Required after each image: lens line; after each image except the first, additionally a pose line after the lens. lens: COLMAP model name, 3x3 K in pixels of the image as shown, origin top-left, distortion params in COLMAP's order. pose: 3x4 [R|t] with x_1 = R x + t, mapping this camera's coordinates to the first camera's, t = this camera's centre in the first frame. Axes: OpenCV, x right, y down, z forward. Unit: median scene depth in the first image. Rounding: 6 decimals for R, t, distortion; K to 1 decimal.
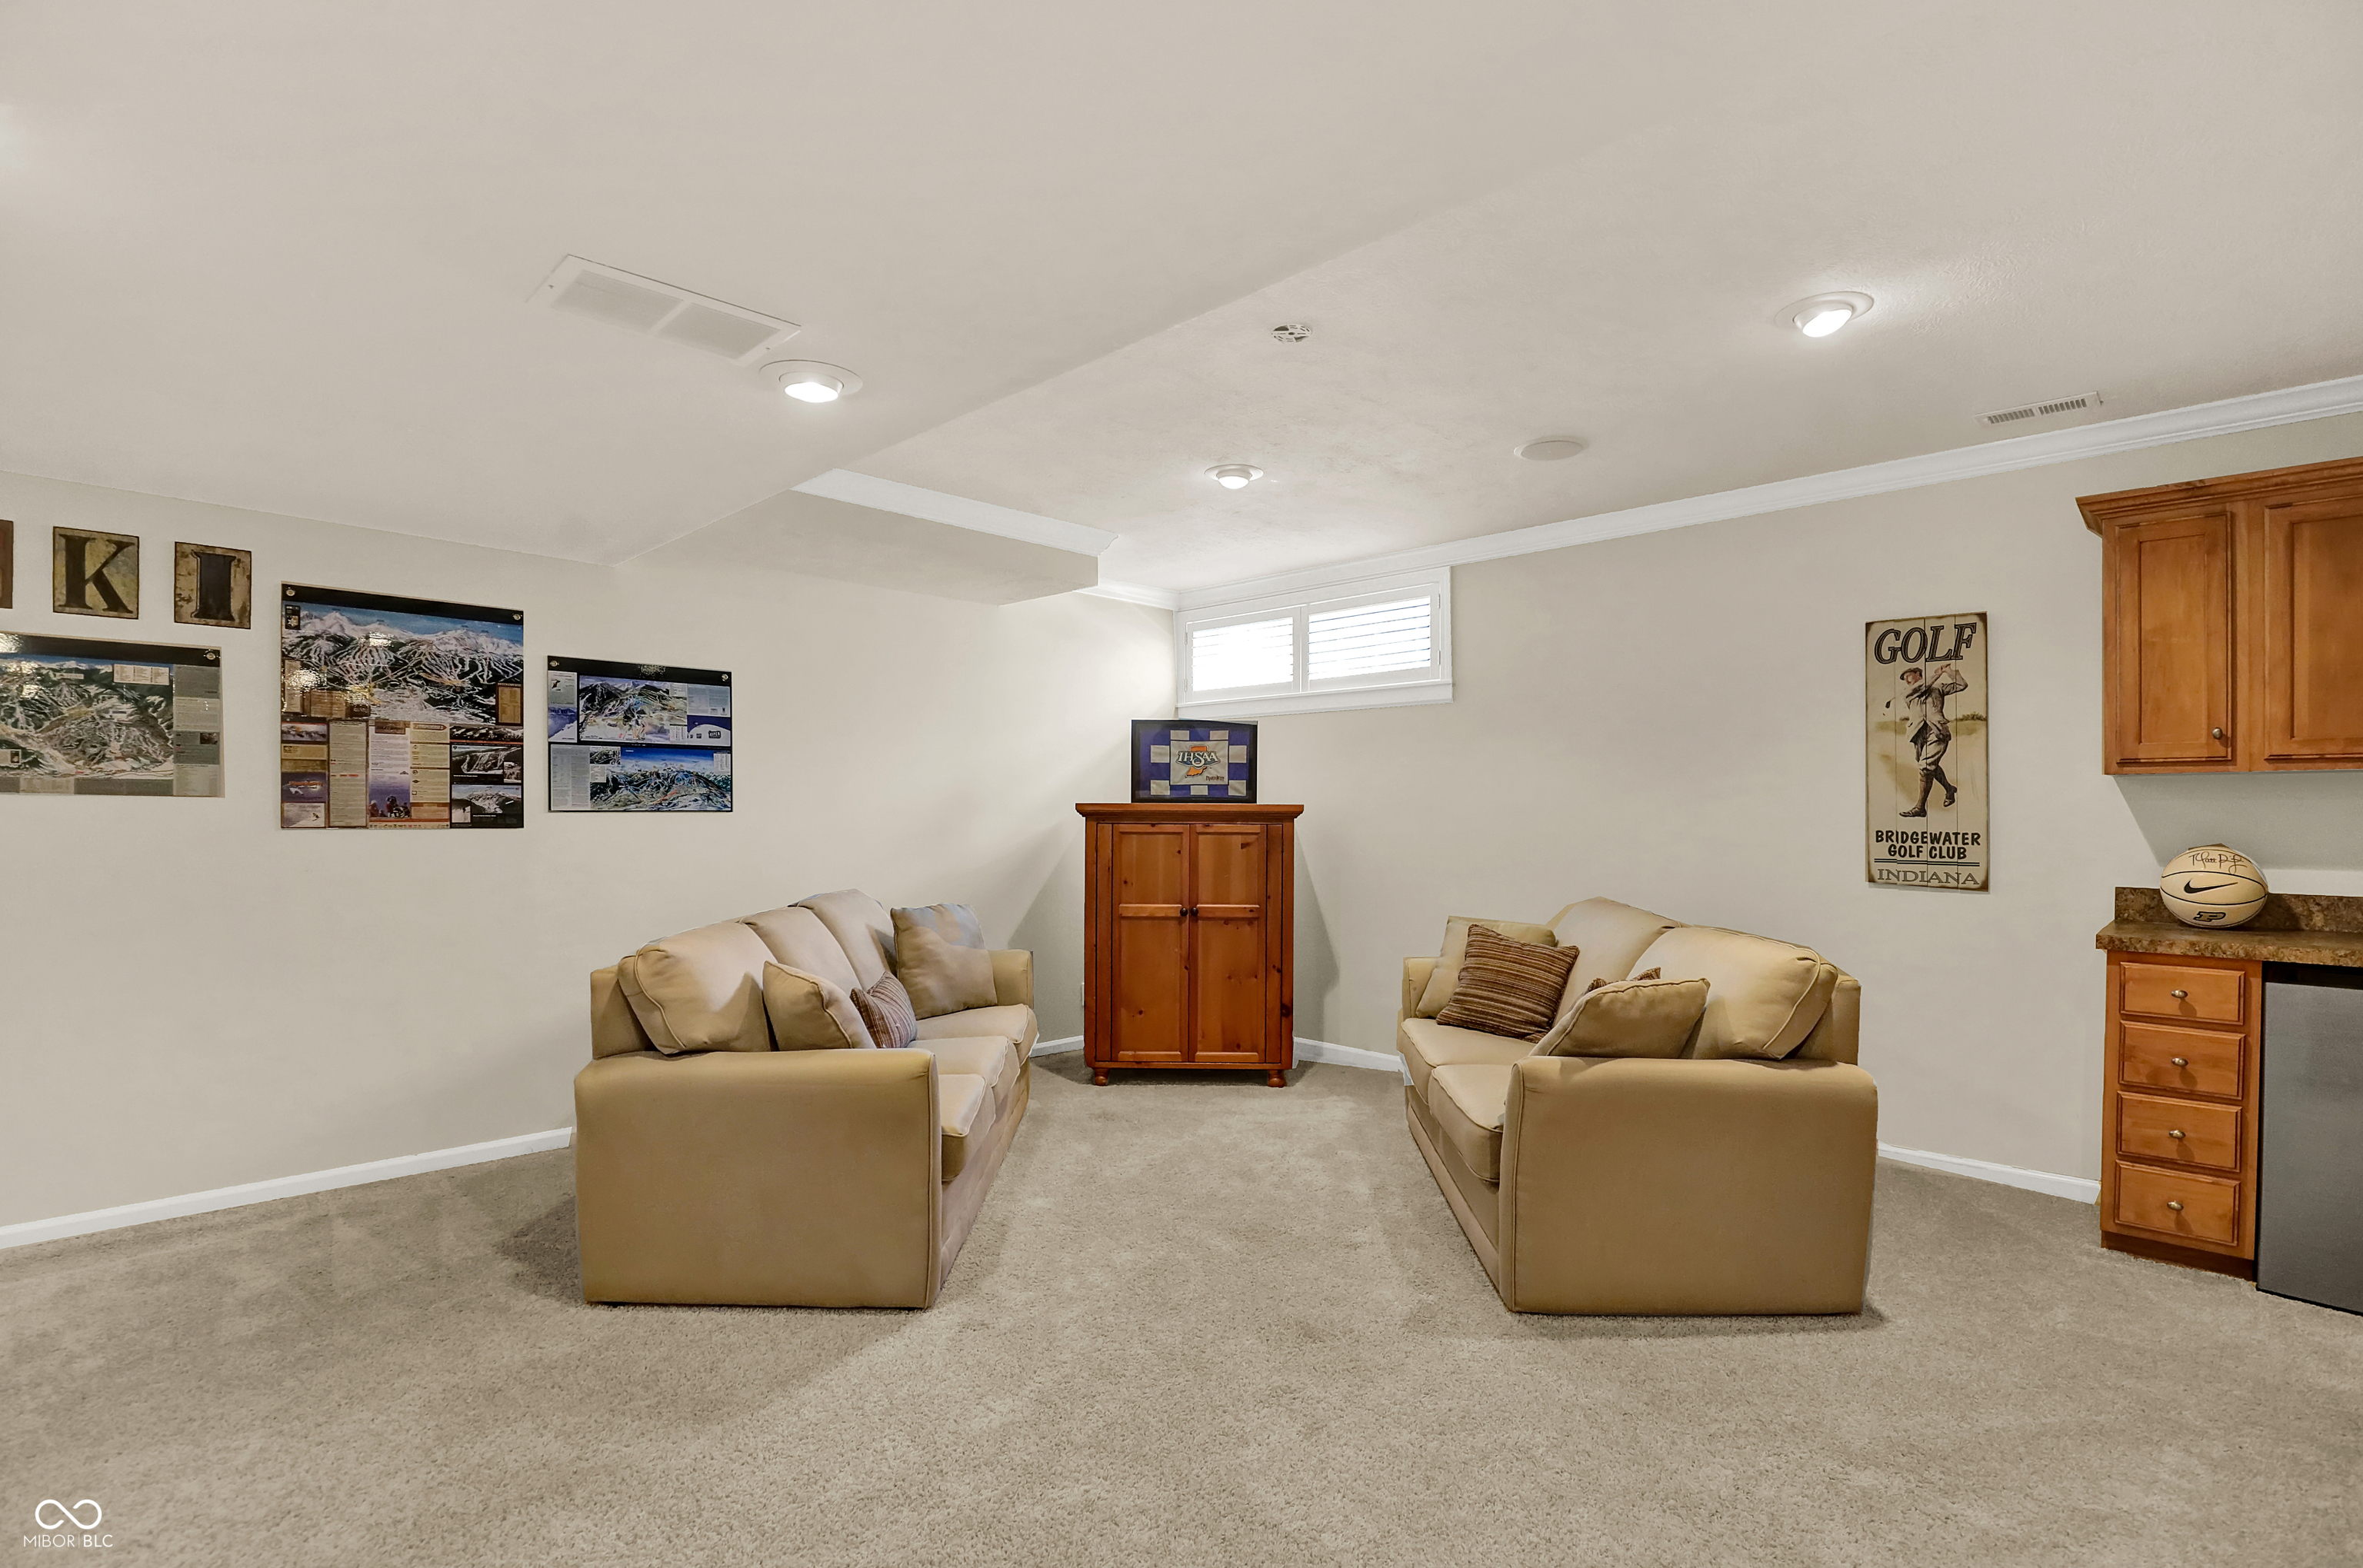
lens RADIAL K [[1122.7, 0, 1174.2], [0, 1122.7, 826.8], [0, 0, 1]] dist [-0.030410, 0.001745]
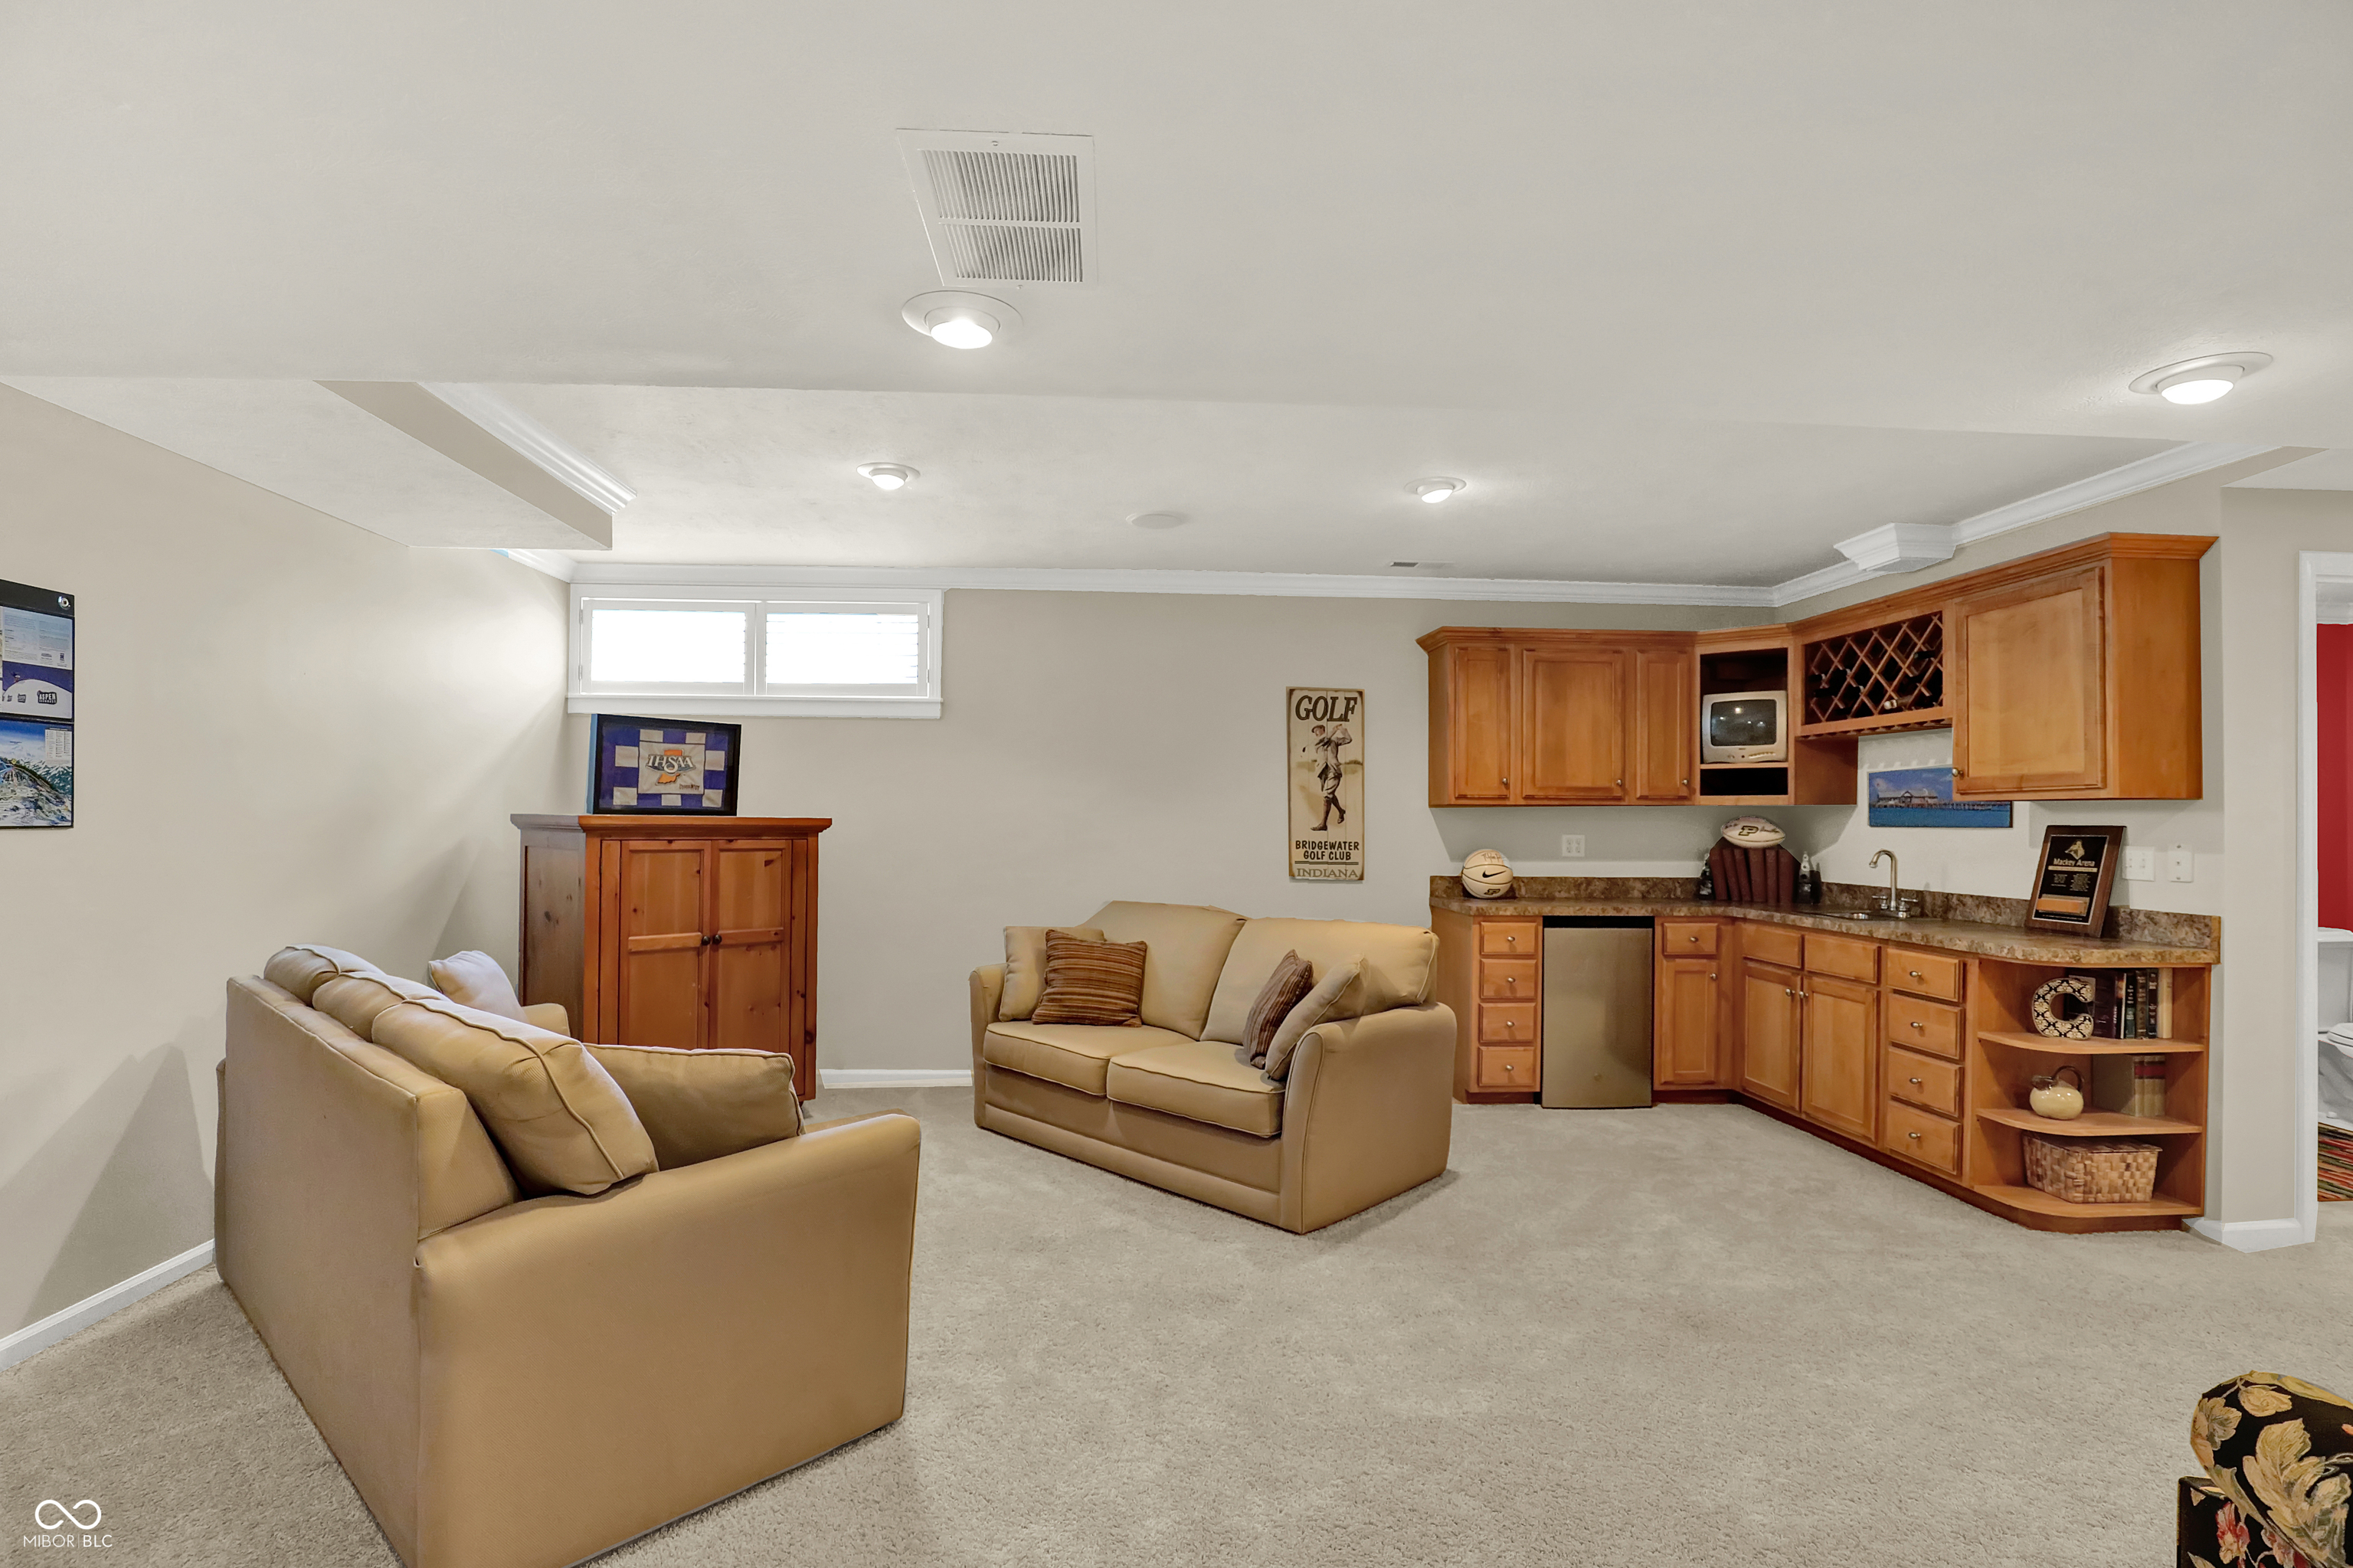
lens RADIAL K [[1118.2, 0, 1169.3], [0, 1118.2, 826.7], [0, 0, 1]] dist [-0.030410, 0.001745]
pose [[0.660960, -0.001573, 0.750420, -0.527760], [0.005005, 0.999985, -0.002313, -0.011917], [-0.750404, 0.005284, 0.660958, 0.208960]]
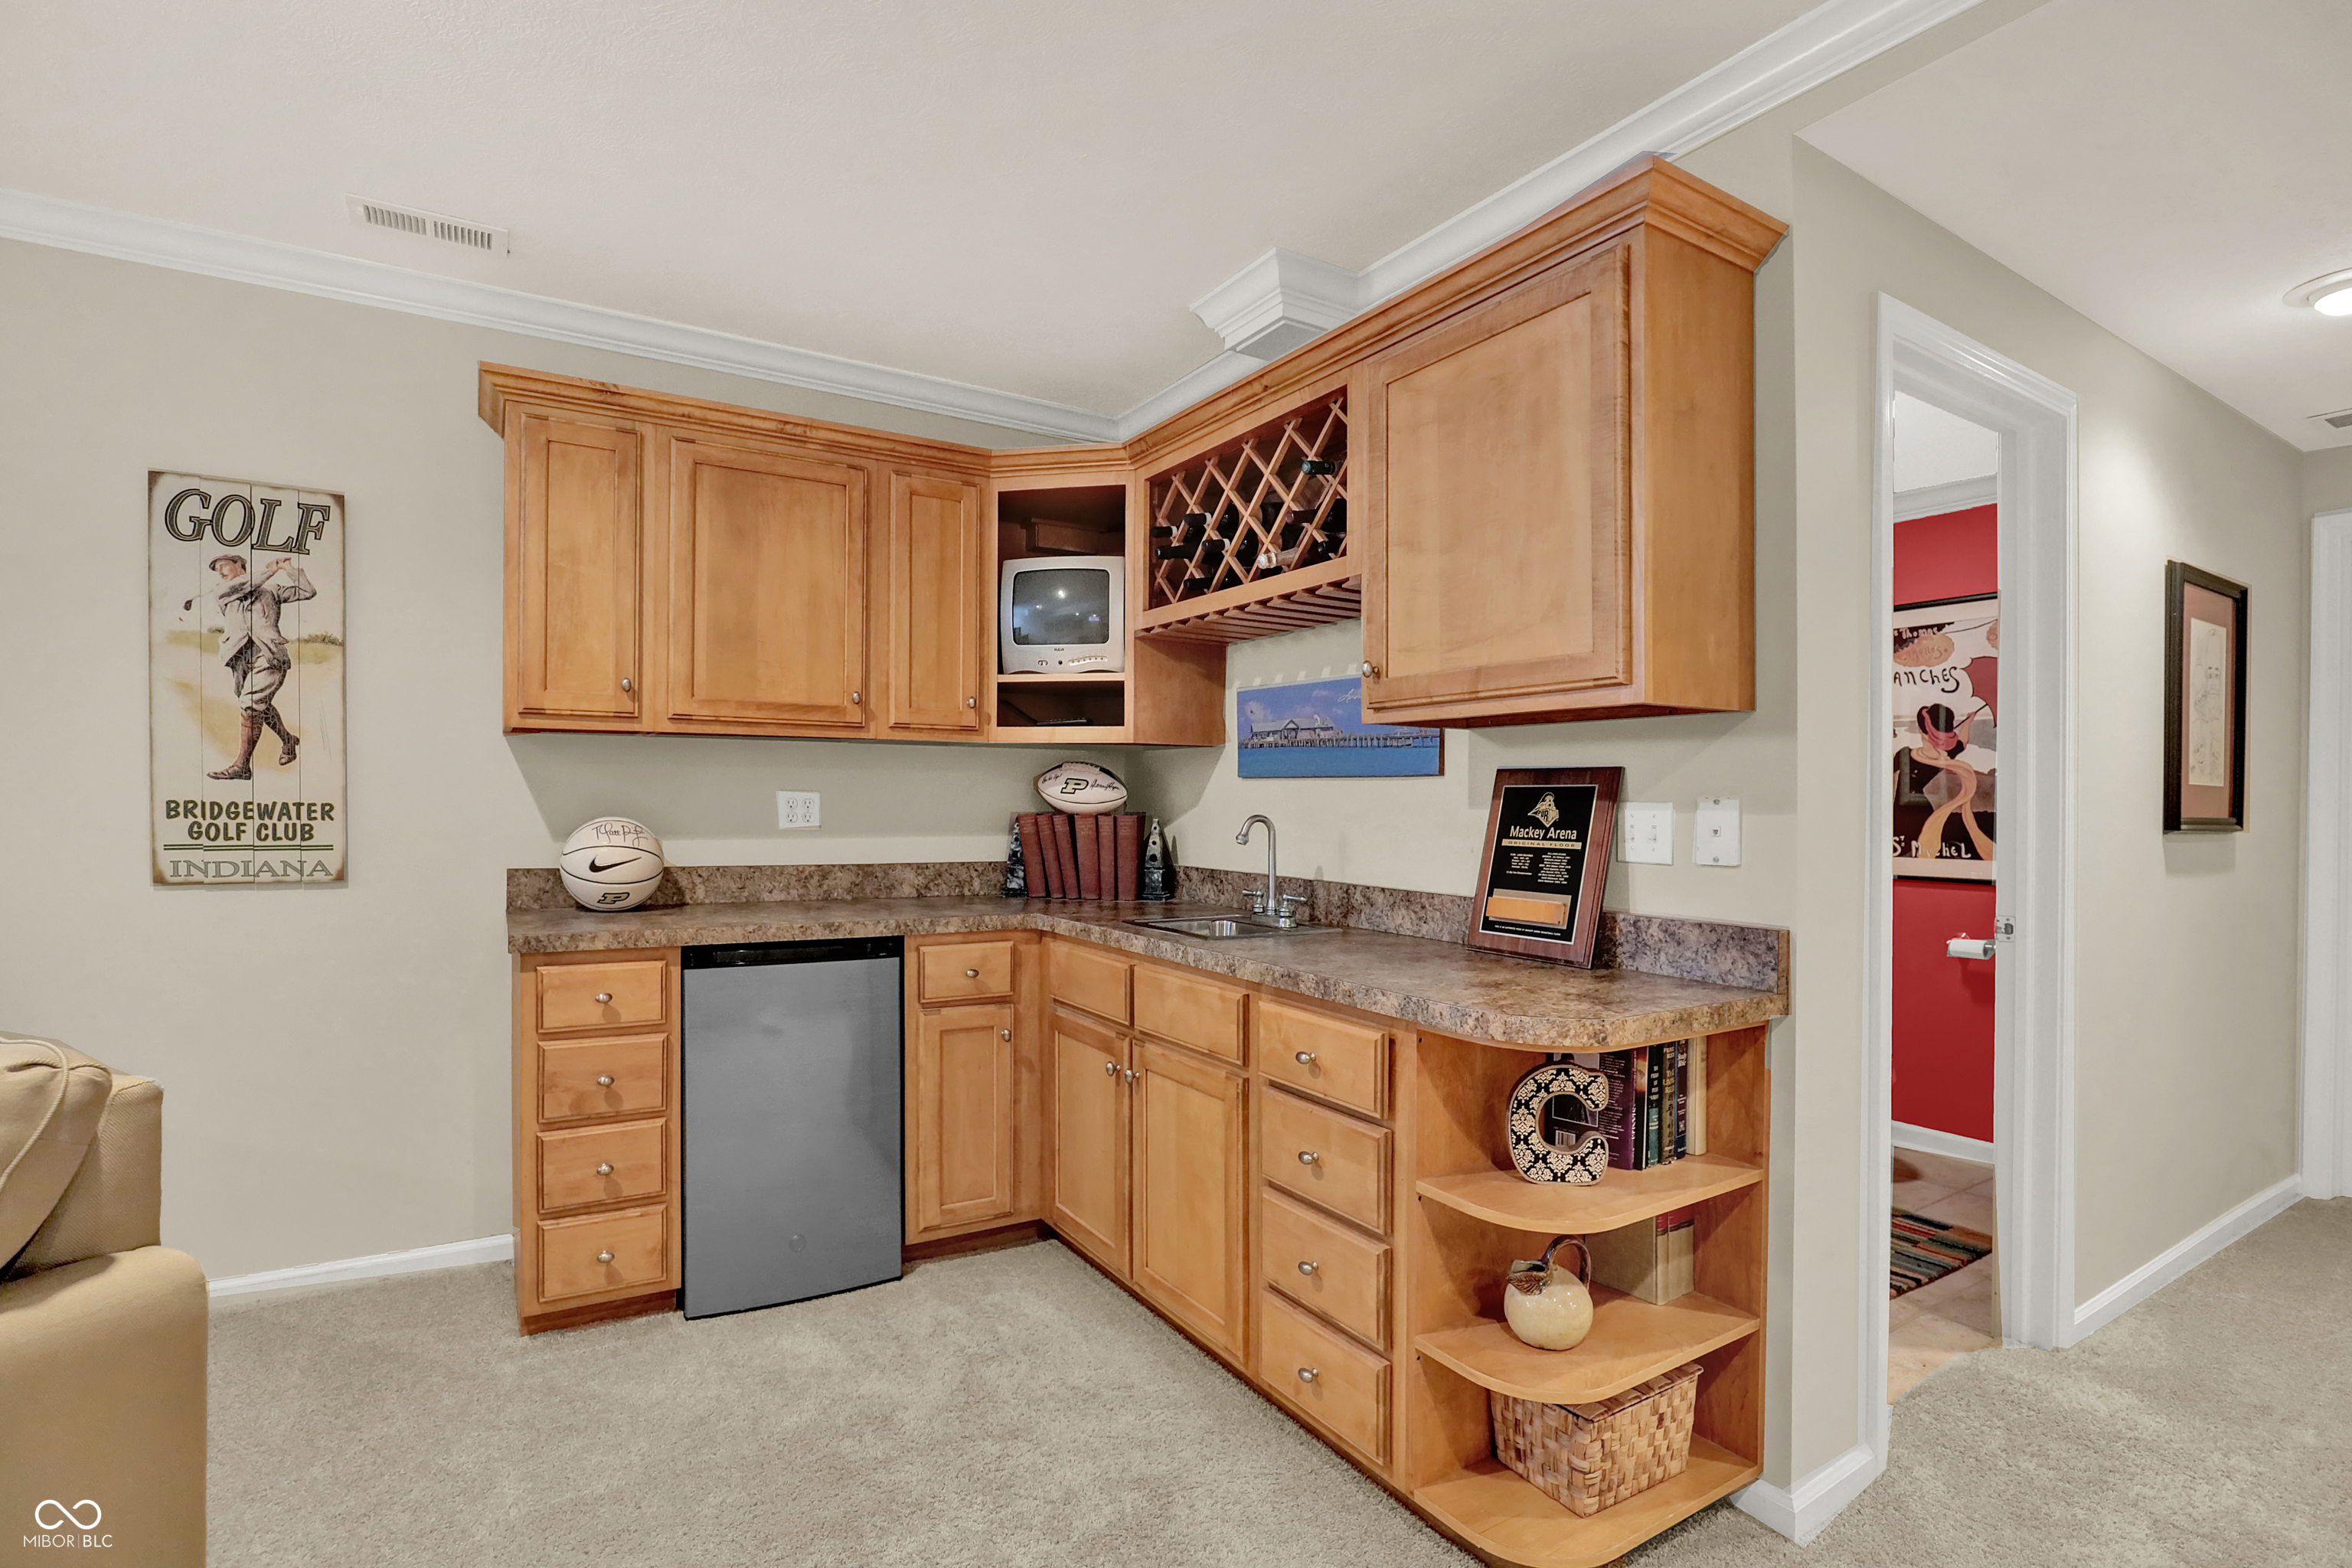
lens RADIAL K [[1119.8, 0, 1172.9], [0, 1119.8, 802.4], [0, 0, 1]] dist [-0.044505, 0.015252]
pose [[0.235987, -0.002810, 0.971752, 0.167206], [0.003225, 0.999993, 0.002108, 0.005114], [-0.971751, 0.002637, 0.235995, 0.301871]]
